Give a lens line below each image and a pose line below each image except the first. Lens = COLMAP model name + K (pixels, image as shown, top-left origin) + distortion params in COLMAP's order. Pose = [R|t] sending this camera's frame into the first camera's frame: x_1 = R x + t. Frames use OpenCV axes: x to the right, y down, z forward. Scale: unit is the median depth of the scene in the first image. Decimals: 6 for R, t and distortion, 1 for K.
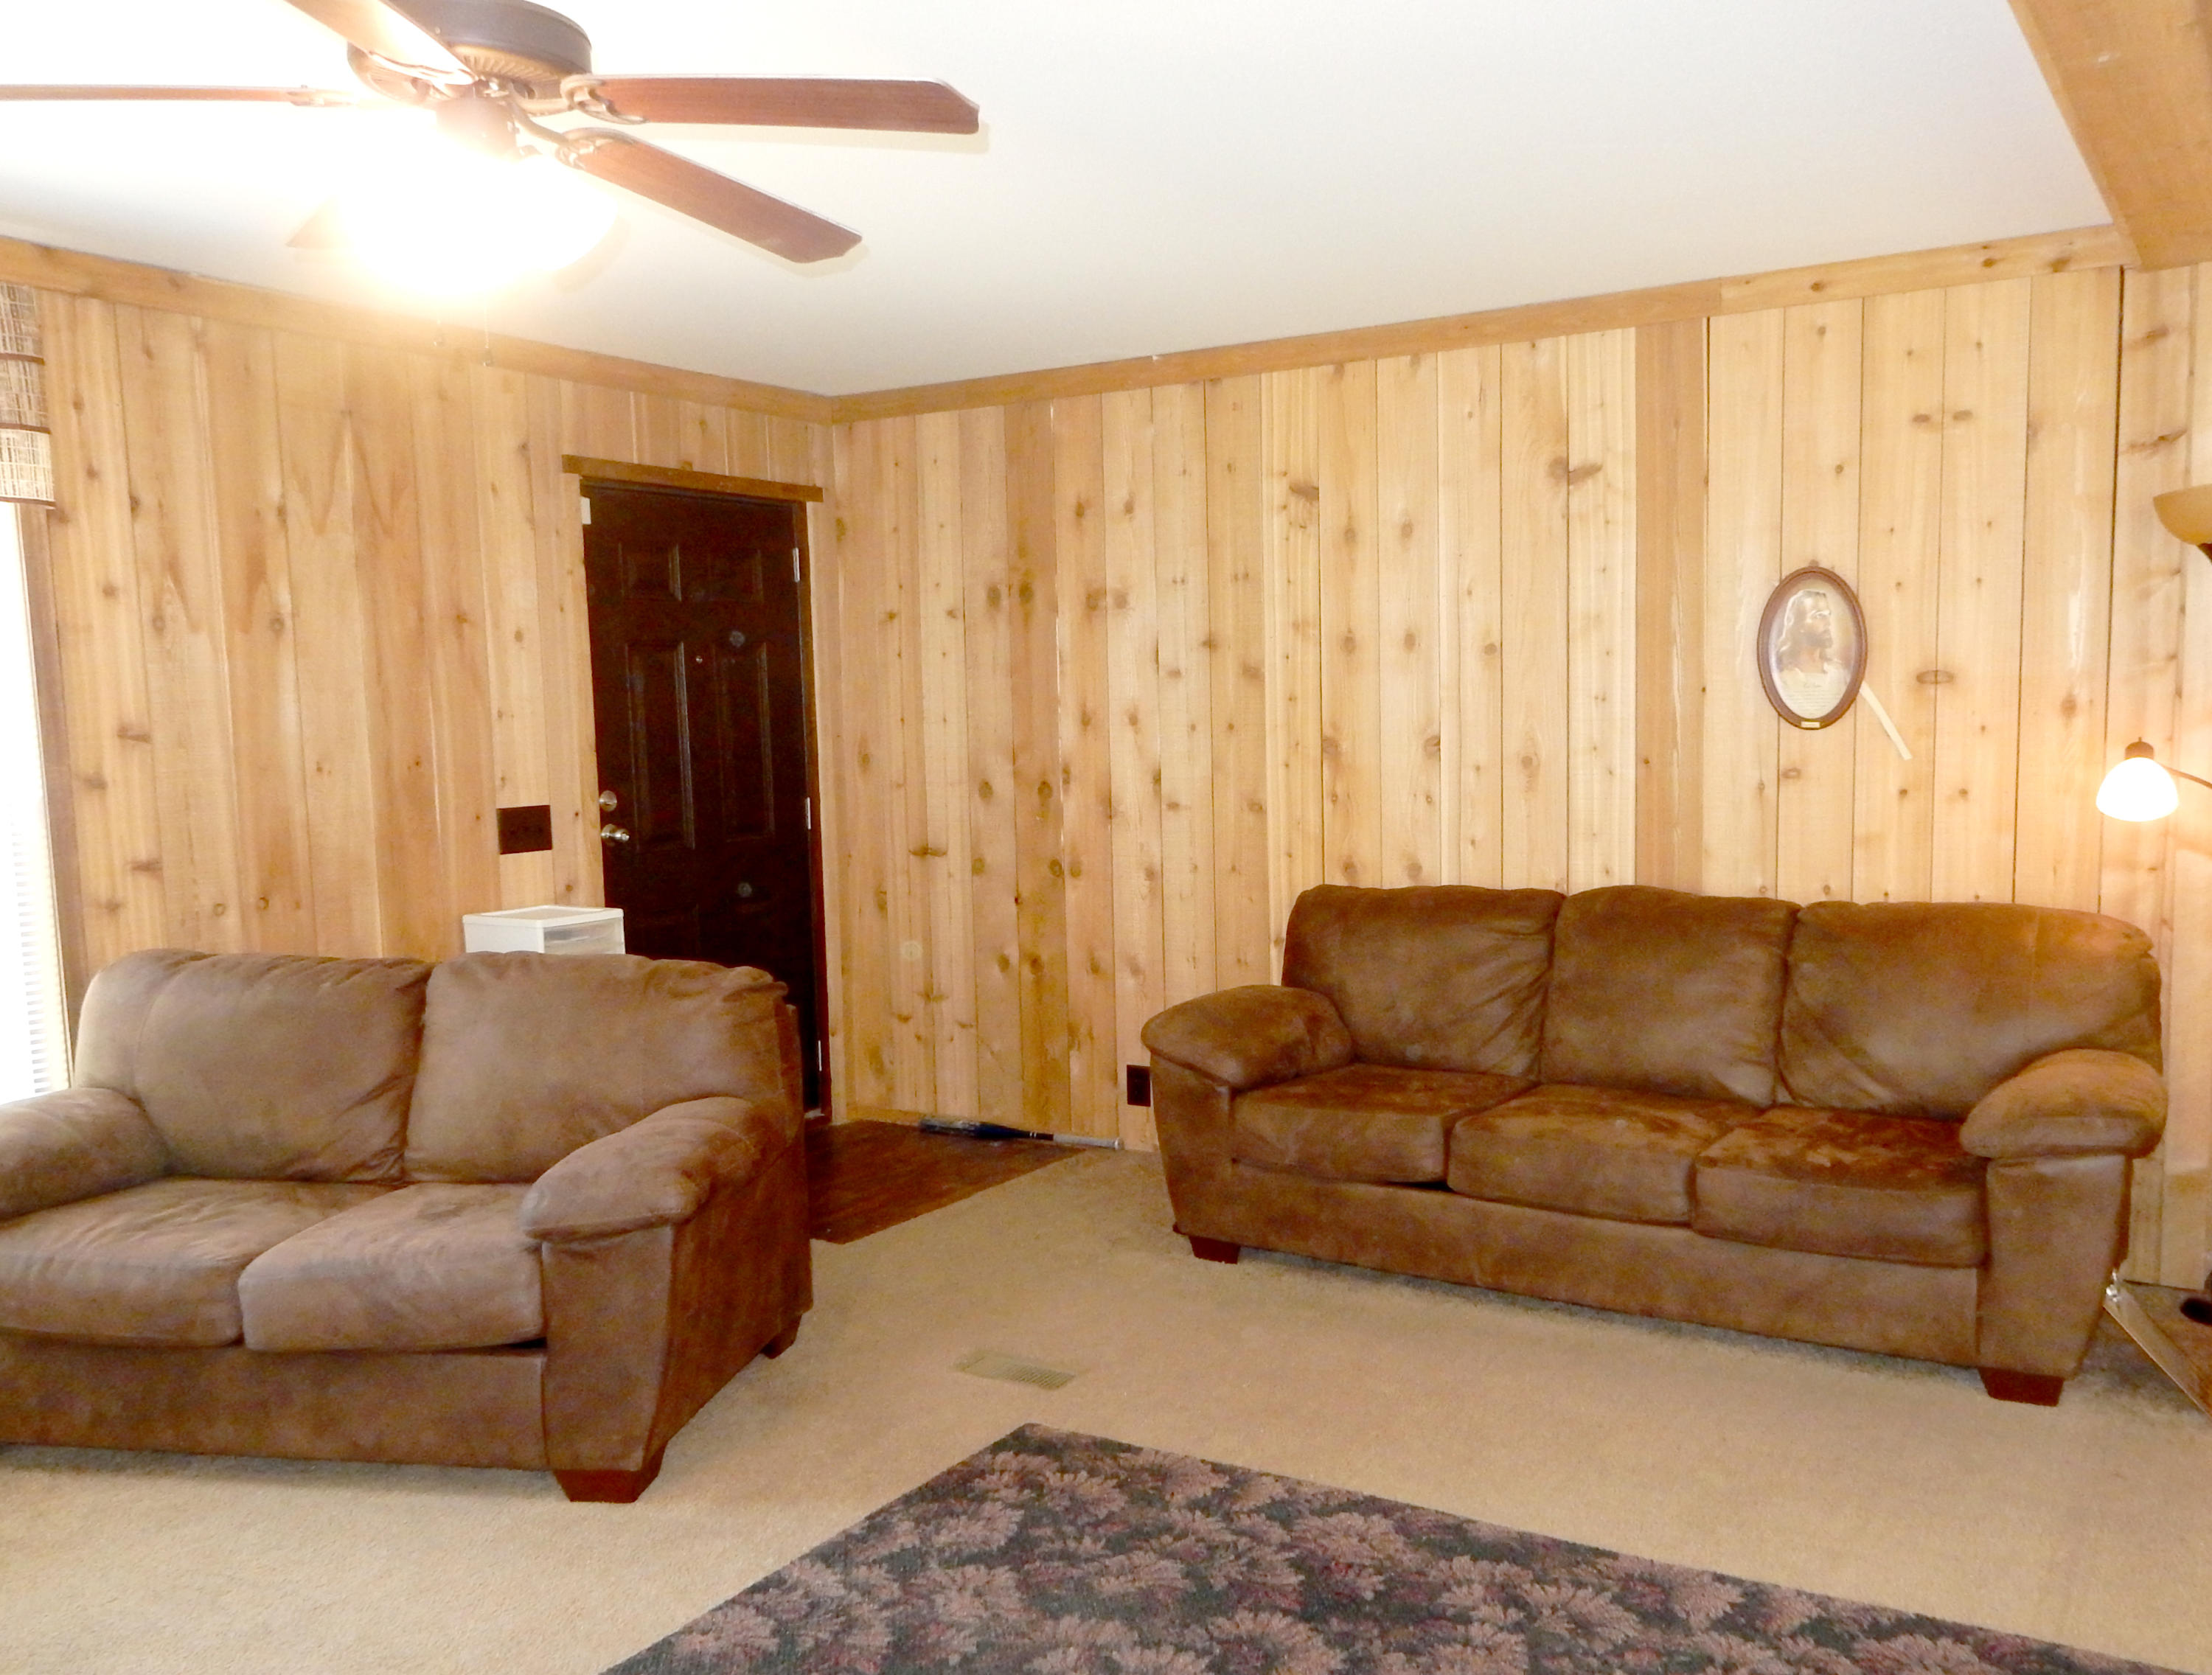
lens RADIAL K [[1895.2, 0, 1107.2], [0, 1895.2, 881.2], [0, 0, 1]] dist [-0.008769, -0.005917]
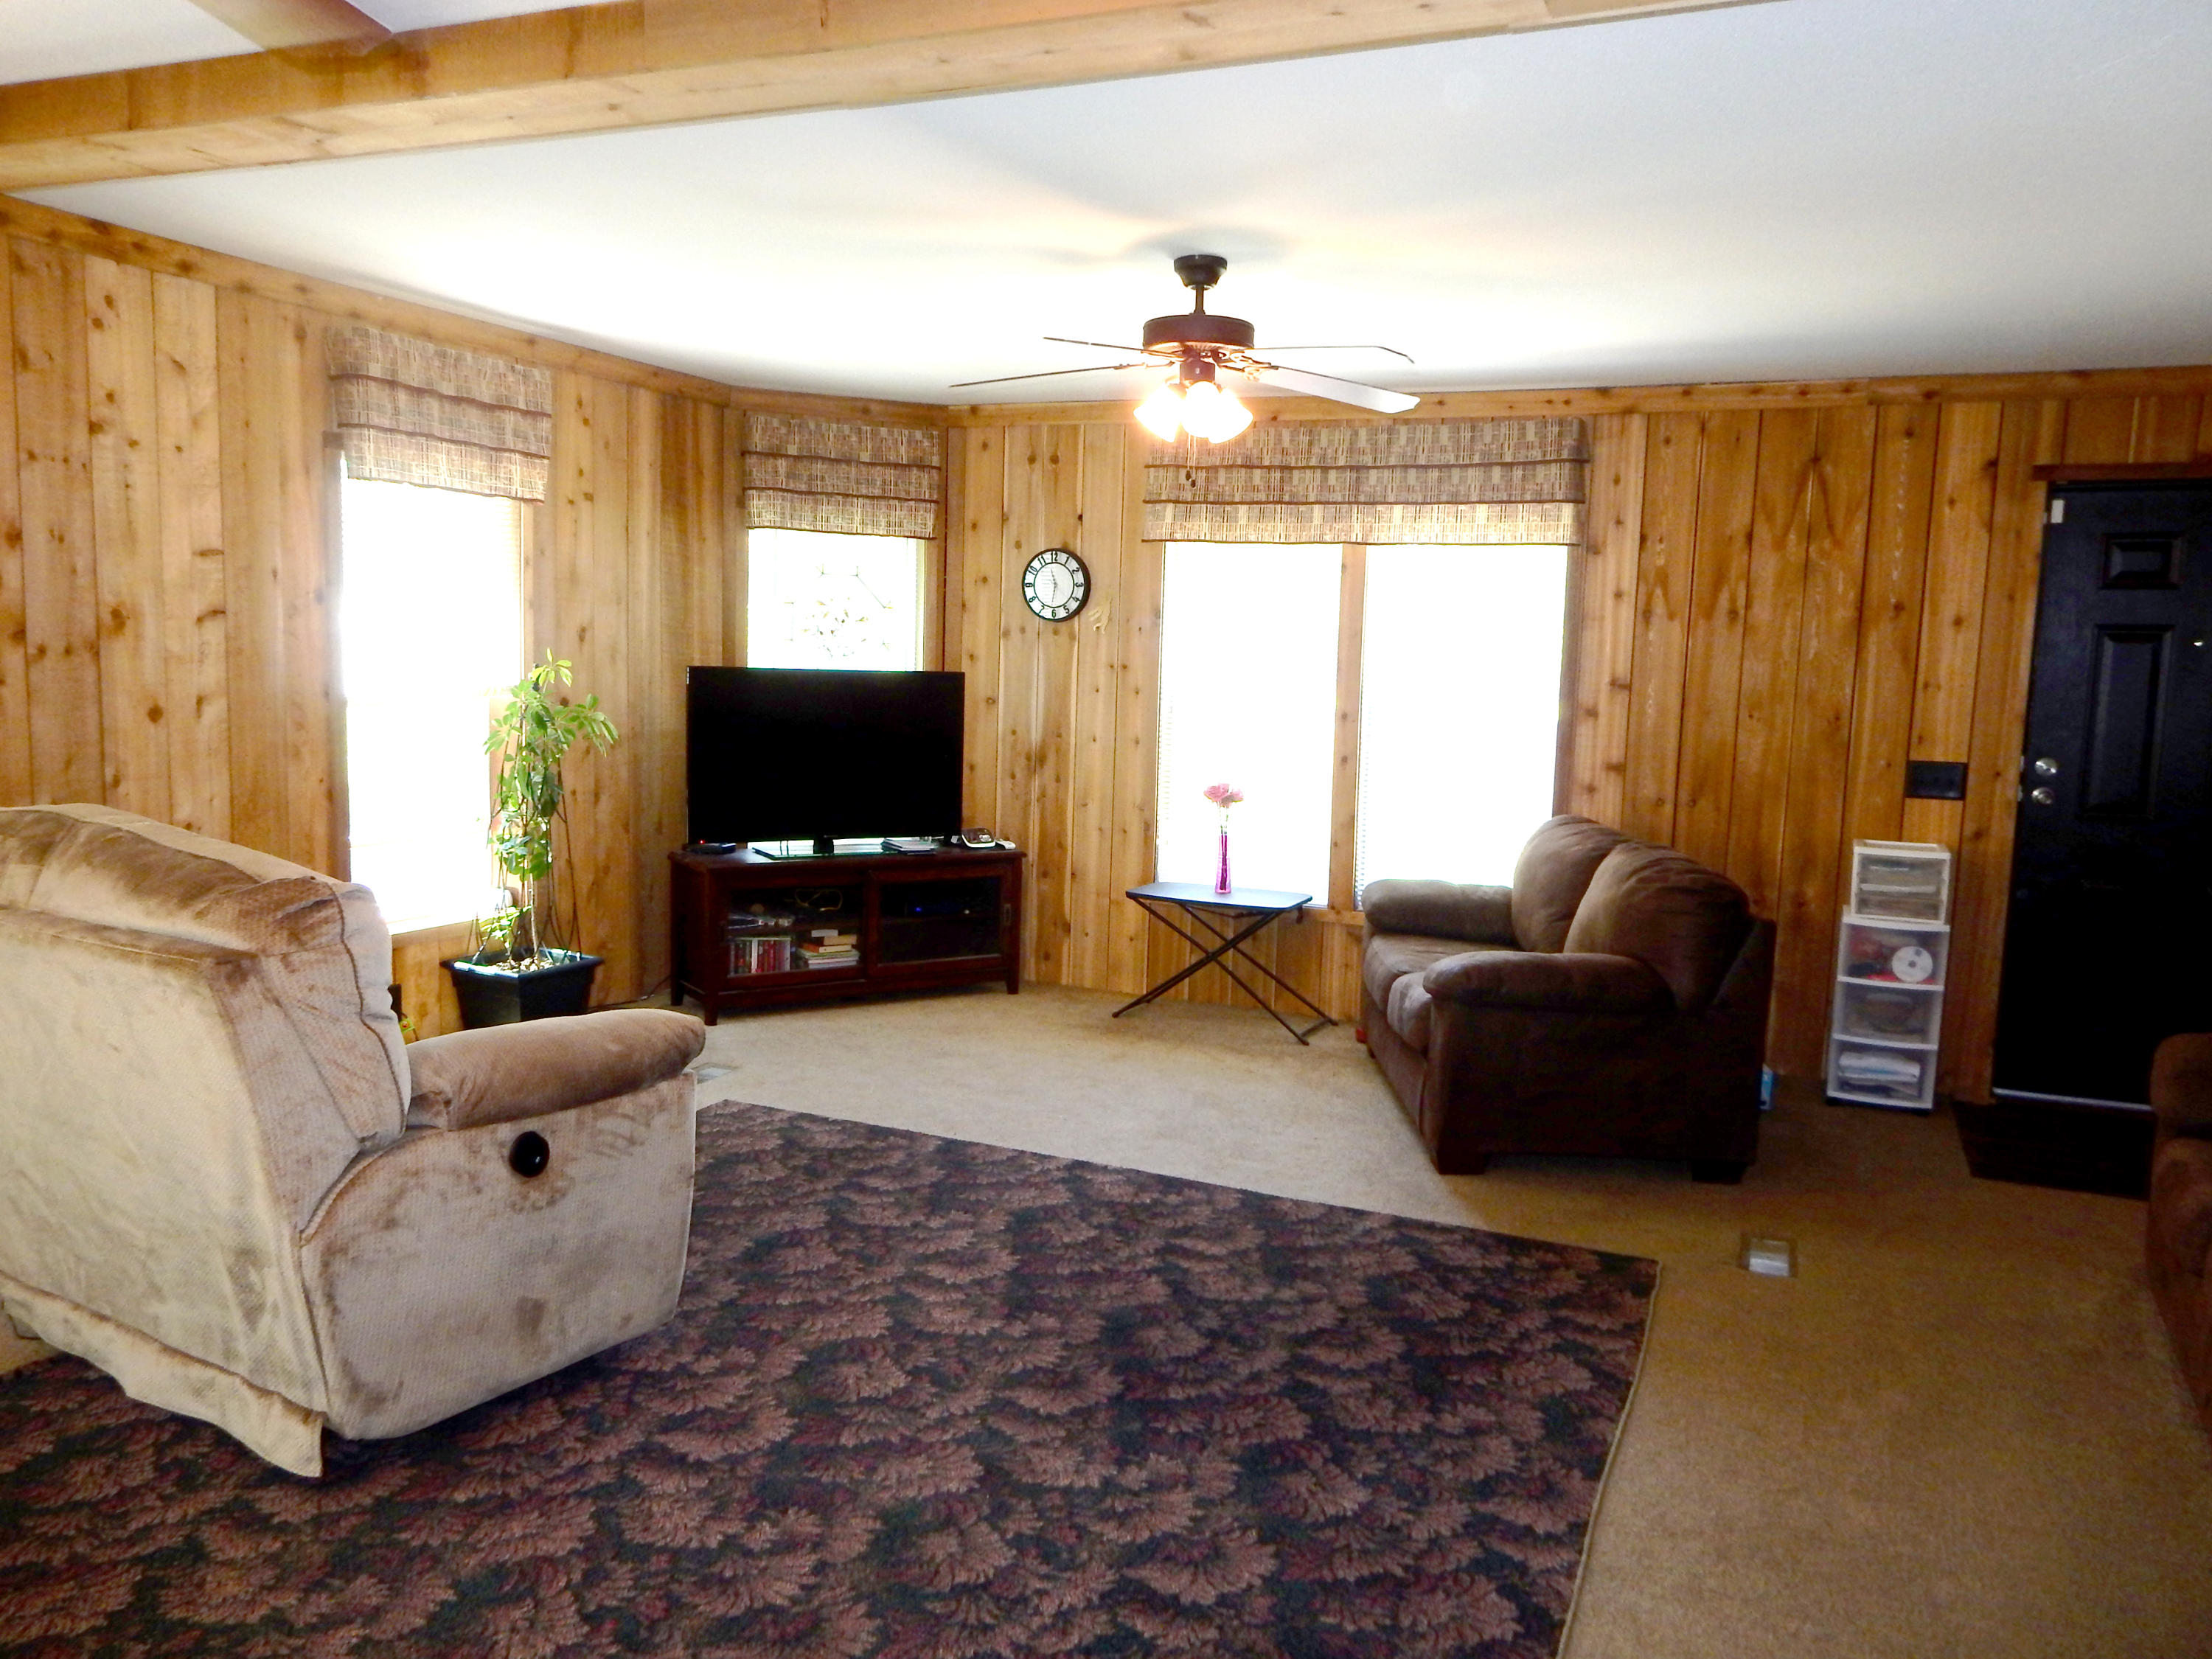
lens RADIAL K [[1648.7, 0, 1106.0], [0, 1648.7, 829.5], [0, 0, 1]] dist [0.009194, 0.000364]
pose [[0.101187, 0.127245, -0.986696, 0.983019], [-0.122297, 0.985856, 0.114594, -0.075007], [0.987322, 0.109075, 0.115318, 0.500586]]
